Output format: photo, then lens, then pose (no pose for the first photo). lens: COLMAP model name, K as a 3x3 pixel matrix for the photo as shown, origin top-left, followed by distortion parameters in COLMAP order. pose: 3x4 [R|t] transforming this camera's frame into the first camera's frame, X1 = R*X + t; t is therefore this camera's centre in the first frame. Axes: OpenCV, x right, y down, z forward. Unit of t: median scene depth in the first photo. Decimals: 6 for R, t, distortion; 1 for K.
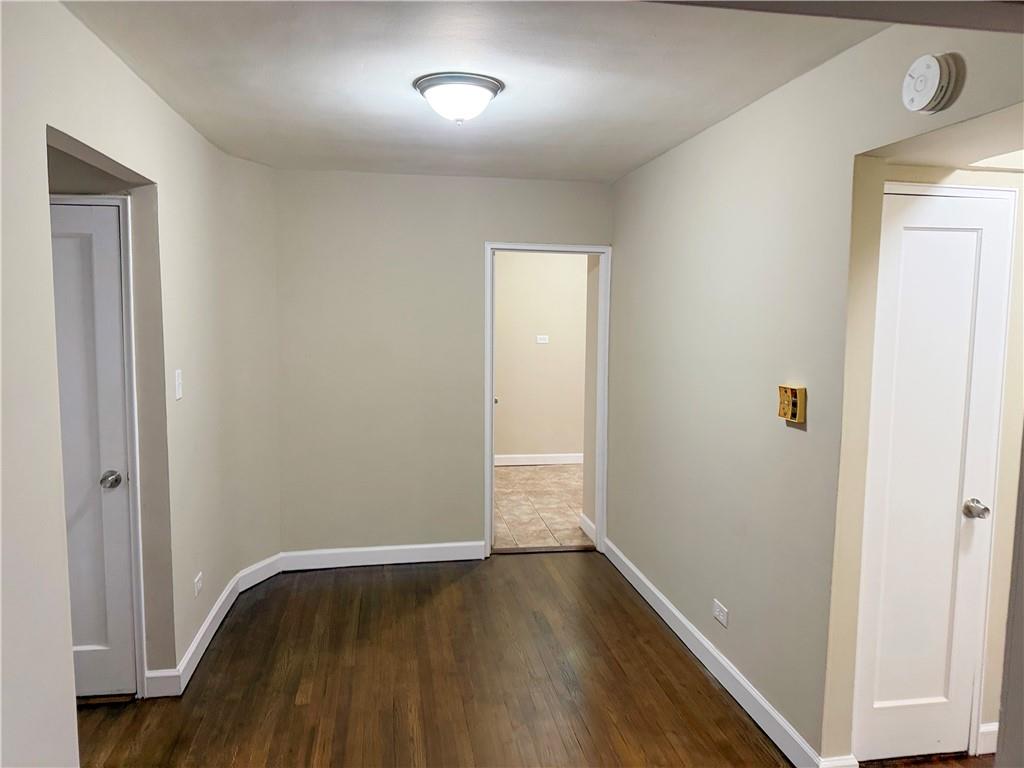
lens RADIAL K [[715.8, 0, 515.3], [0, 715.8, 388.0], [0, 0, 1]] dist [0.115602, -0.170473]
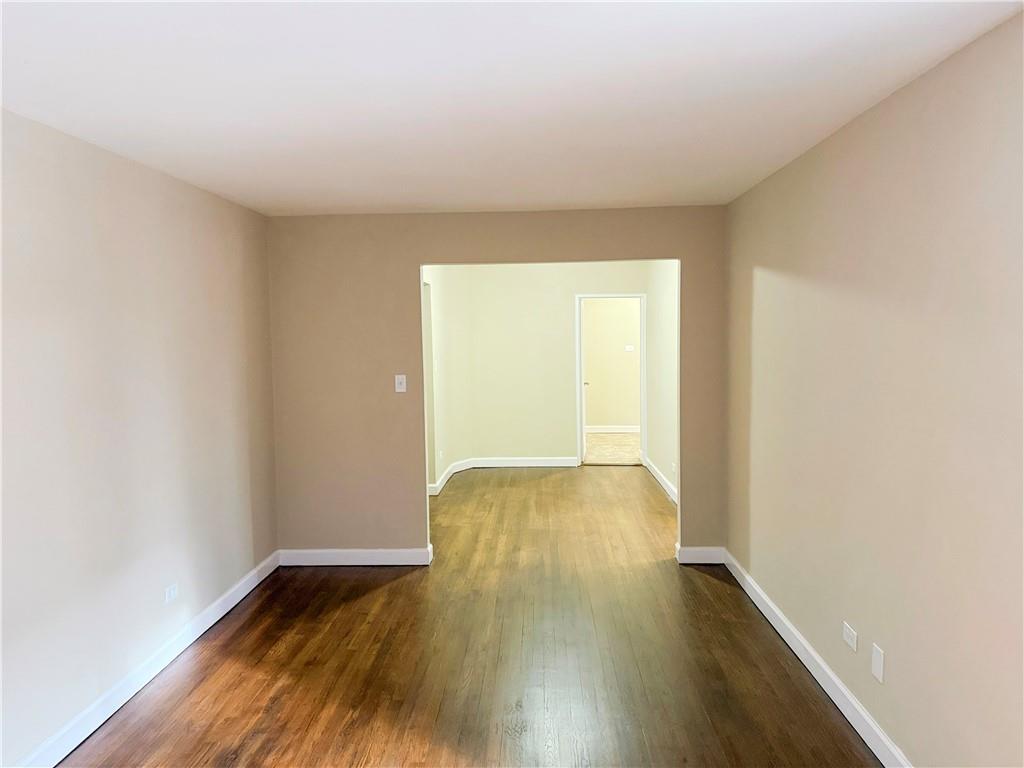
lens RADIAL K [[715.8, 0, 515.3], [0, 715.8, 388.0], [0, 0, 1]] dist [0.115602, -0.170473]
pose [[0.977303, -0.014325, -0.211361, 0.204399], [0.007858, 0.999476, -0.031404, 0.100097], [0.211700, 0.029030, 0.976903, -0.876811]]
